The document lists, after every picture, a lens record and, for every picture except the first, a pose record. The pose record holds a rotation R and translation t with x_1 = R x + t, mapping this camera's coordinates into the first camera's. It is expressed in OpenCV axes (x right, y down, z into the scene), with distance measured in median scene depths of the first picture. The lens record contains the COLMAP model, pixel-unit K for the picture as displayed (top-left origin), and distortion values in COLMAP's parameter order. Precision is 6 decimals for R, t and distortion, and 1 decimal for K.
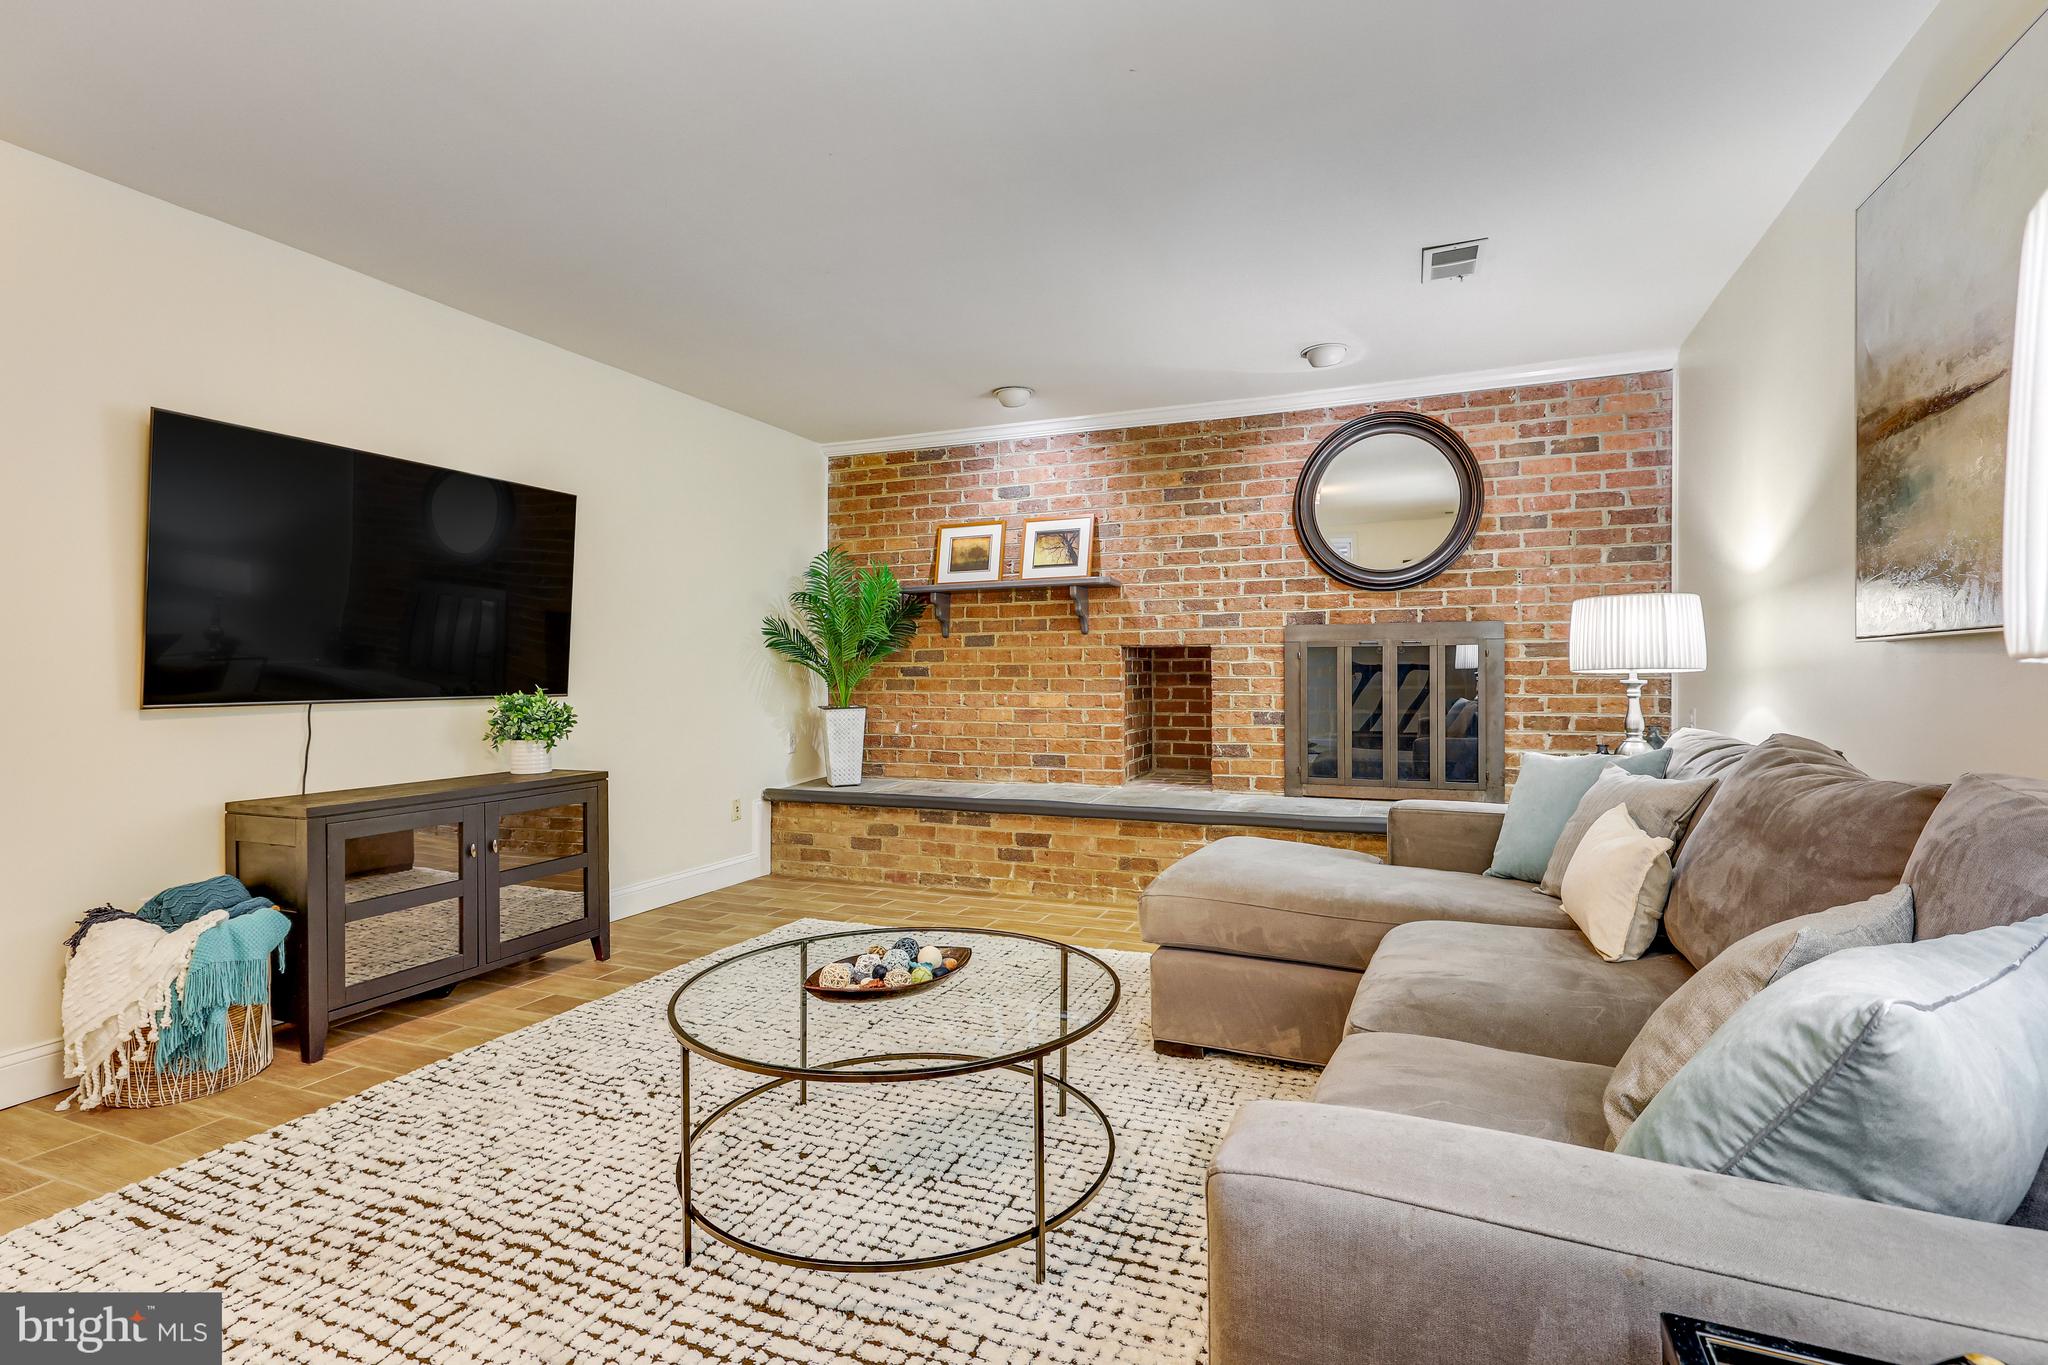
lens RADIAL K [[972.7, 0, 1024.4], [0, 972.7, 677.7], [0, 0, 1]] dist [0.001484, 0.000024]
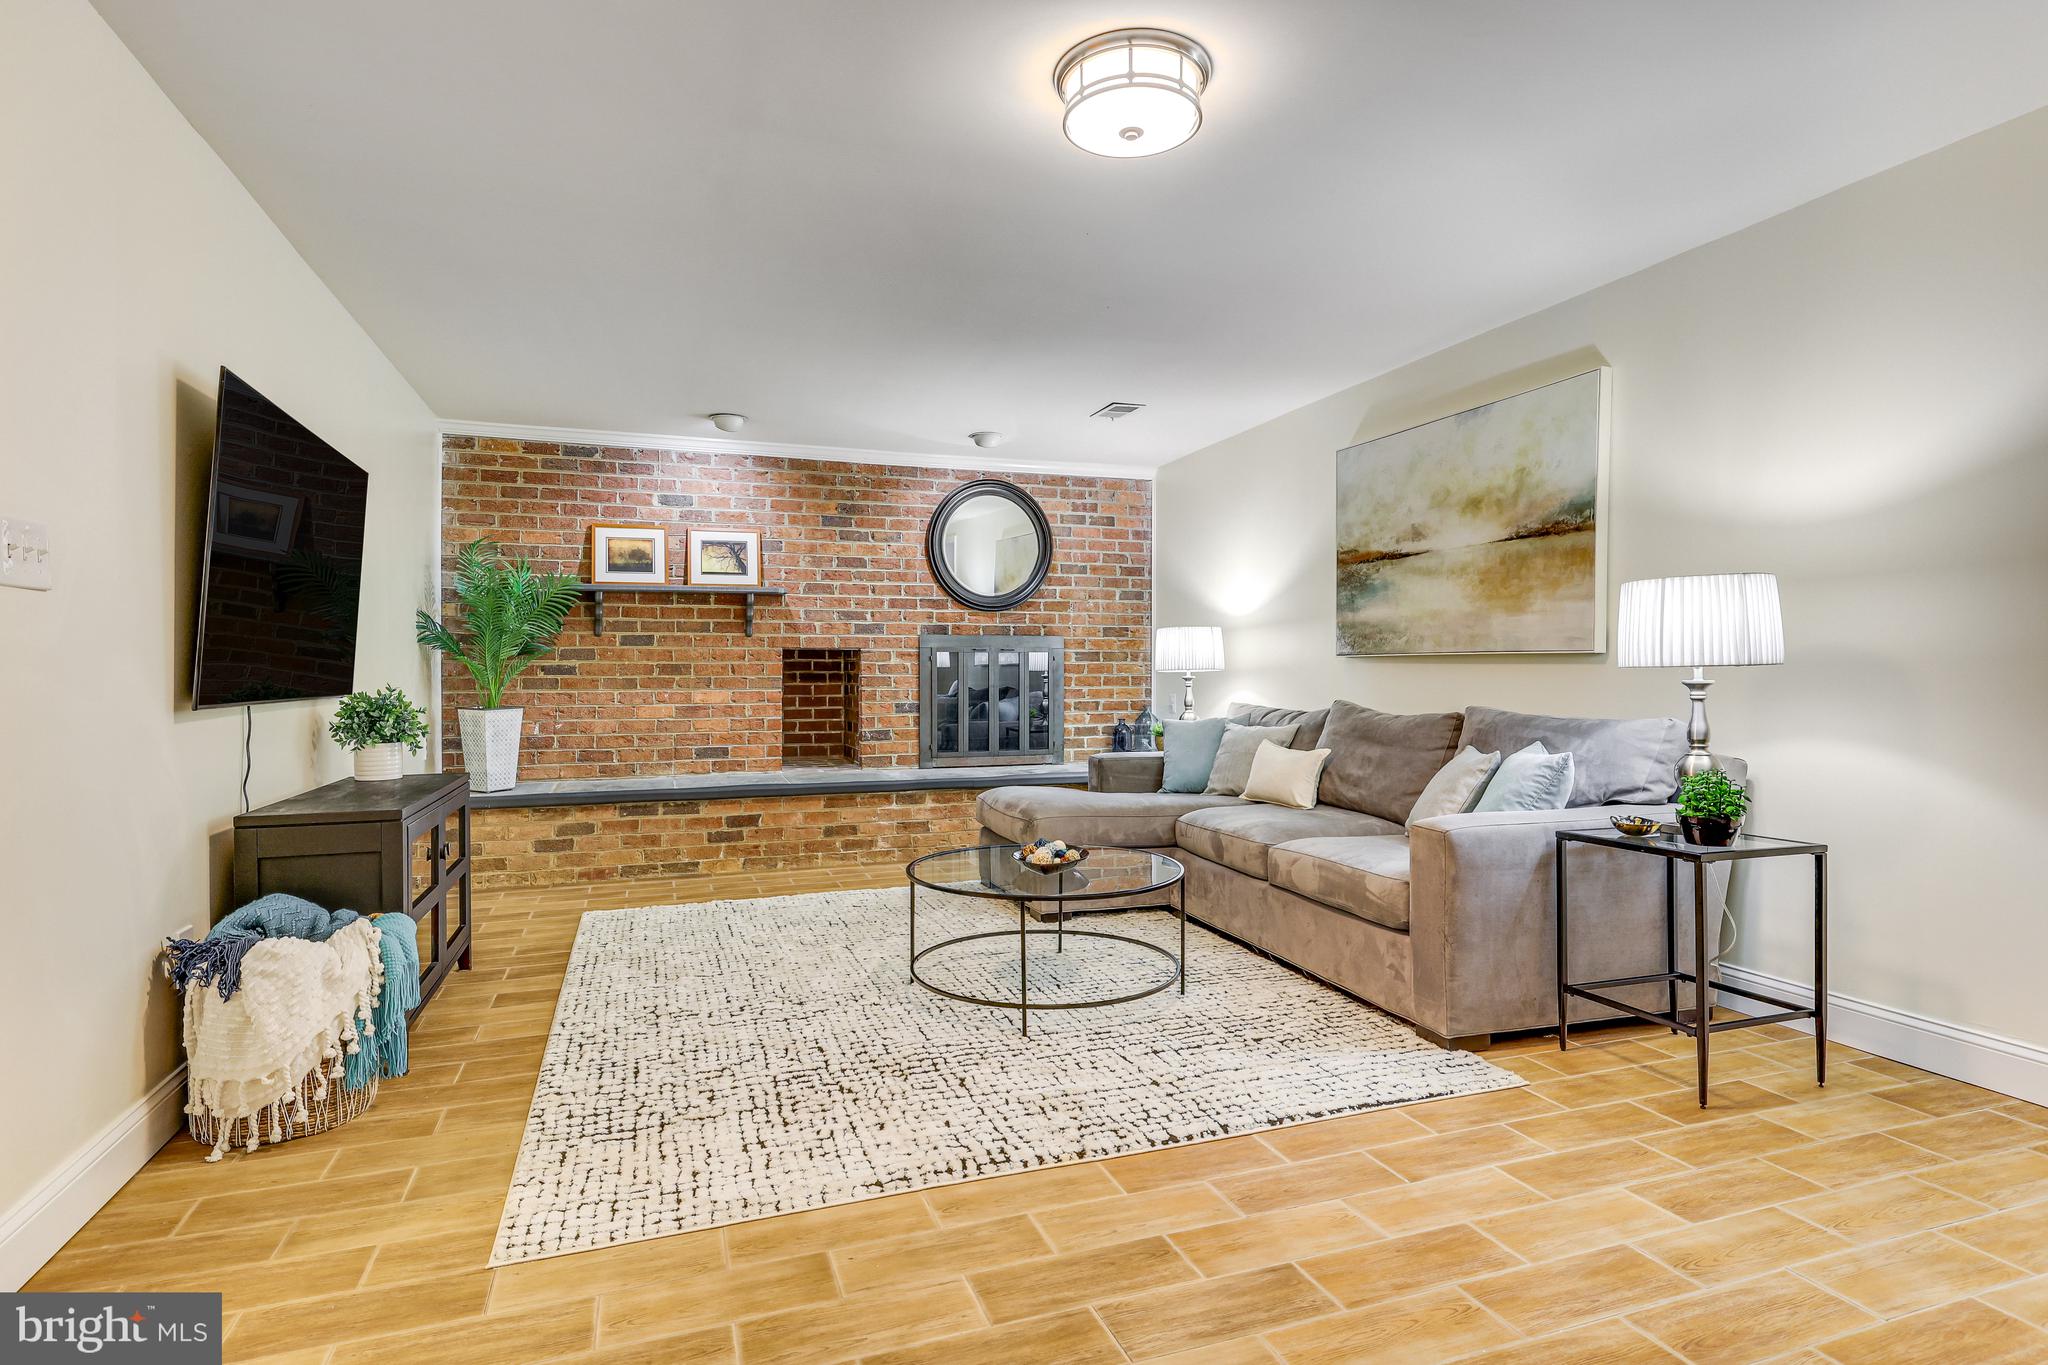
lens RADIAL K [[1038.7, 0, 1019.8], [0, 1038.7, 678.1], [0, 0, 1]] dist [0.003466, 0.000072]
pose [[0.744843, -0.002188, 0.667236, -0.532458], [0.002342, 0.999997, 0.000665, 0.002548], [-0.667236, 0.001067, 0.744846, -0.097724]]
